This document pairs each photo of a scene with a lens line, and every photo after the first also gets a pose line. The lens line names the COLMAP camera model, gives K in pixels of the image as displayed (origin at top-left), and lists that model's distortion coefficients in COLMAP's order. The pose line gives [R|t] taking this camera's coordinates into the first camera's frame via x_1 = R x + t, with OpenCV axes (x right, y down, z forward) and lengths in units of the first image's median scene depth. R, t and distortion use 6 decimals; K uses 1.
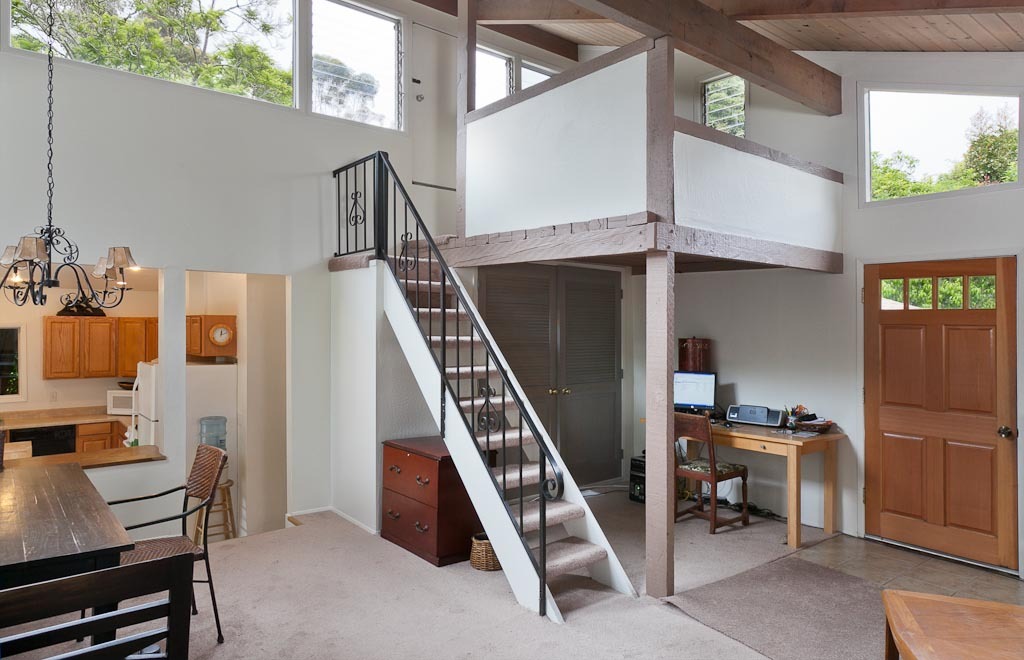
lens RADIAL K [[652.7, 0, 512.0], [0, 652.7, 330.0], [0, 0, 1]] dist [0.000958, 0.000444]
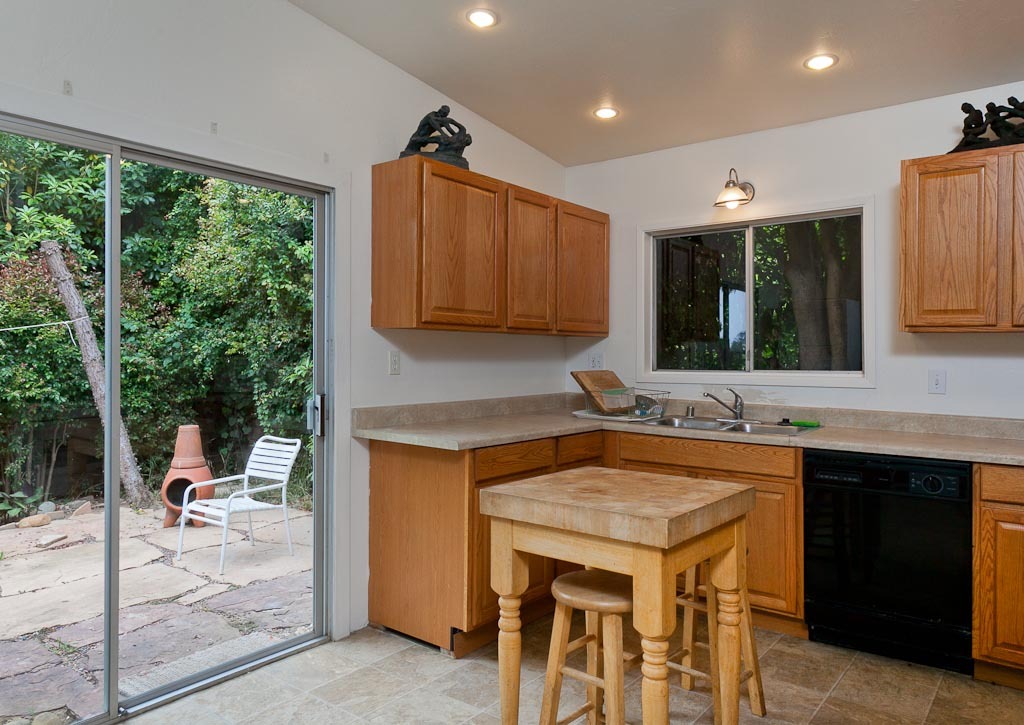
lens RADIAL K [[701.1, 0, 512.0], [0, 701.1, 362.5], [0, 0, 1]] dist [0.001527, 0.000836]
pose [[0.215661, 0.009258, -0.976424, -0.366227], [-0.008087, 0.999938, 0.007695, 0.091671], [0.976435, 0.006237, 0.215723, 0.685139]]
